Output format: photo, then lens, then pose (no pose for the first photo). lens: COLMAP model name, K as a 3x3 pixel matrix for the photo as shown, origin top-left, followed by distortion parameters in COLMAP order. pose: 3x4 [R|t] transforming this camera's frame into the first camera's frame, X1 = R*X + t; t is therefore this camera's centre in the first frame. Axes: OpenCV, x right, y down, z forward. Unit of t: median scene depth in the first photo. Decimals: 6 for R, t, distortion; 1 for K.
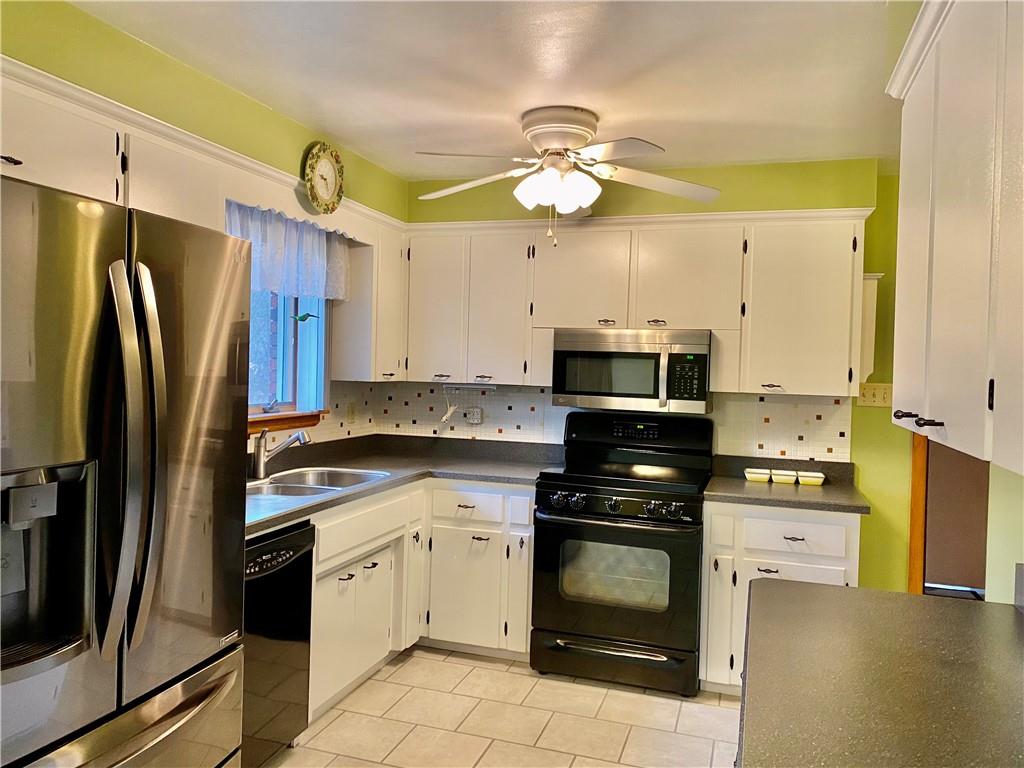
lens RADIAL K [[780.2, 0, 508.1], [0, 780.2, 377.6], [0, 0, 1]] dist [0.034482, -0.008784]
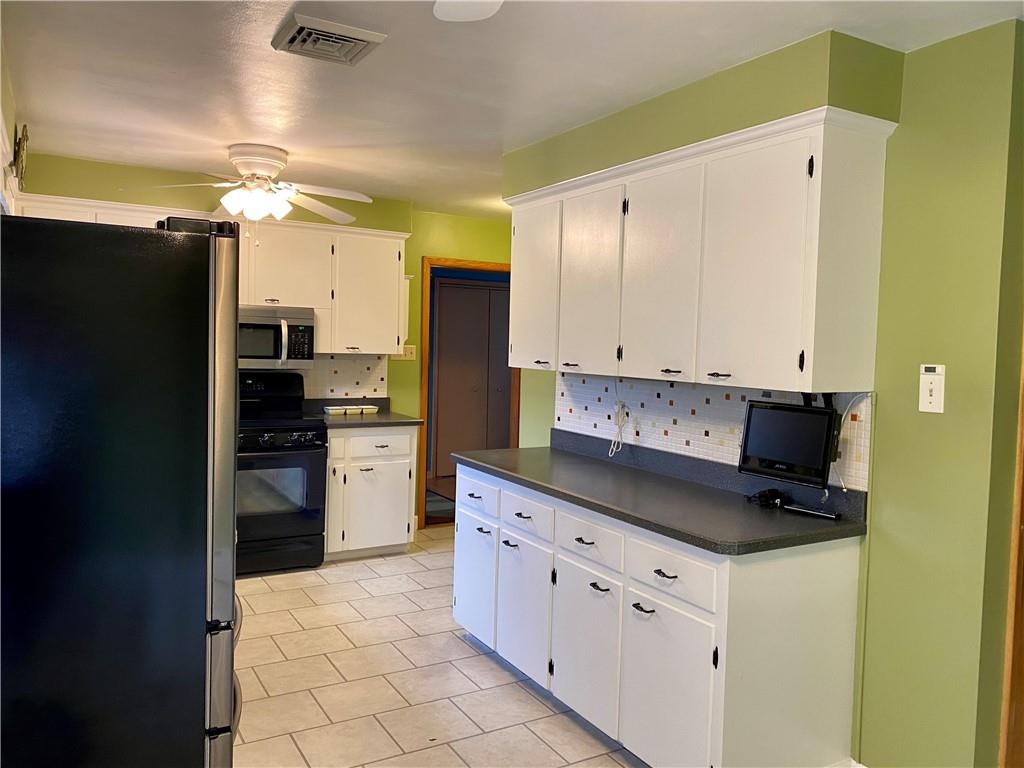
lens RADIAL K [[780.2, 0, 512.2], [0, 780.2, 384.3], [0, 0, 1]] dist [0.034482, -0.008784]
pose [[0.654114, -0.052179, 0.754594, -0.564292], [0.004194, 0.997853, 0.065364, -0.015718], [-0.756384, -0.039591, 0.652929, -0.177927]]
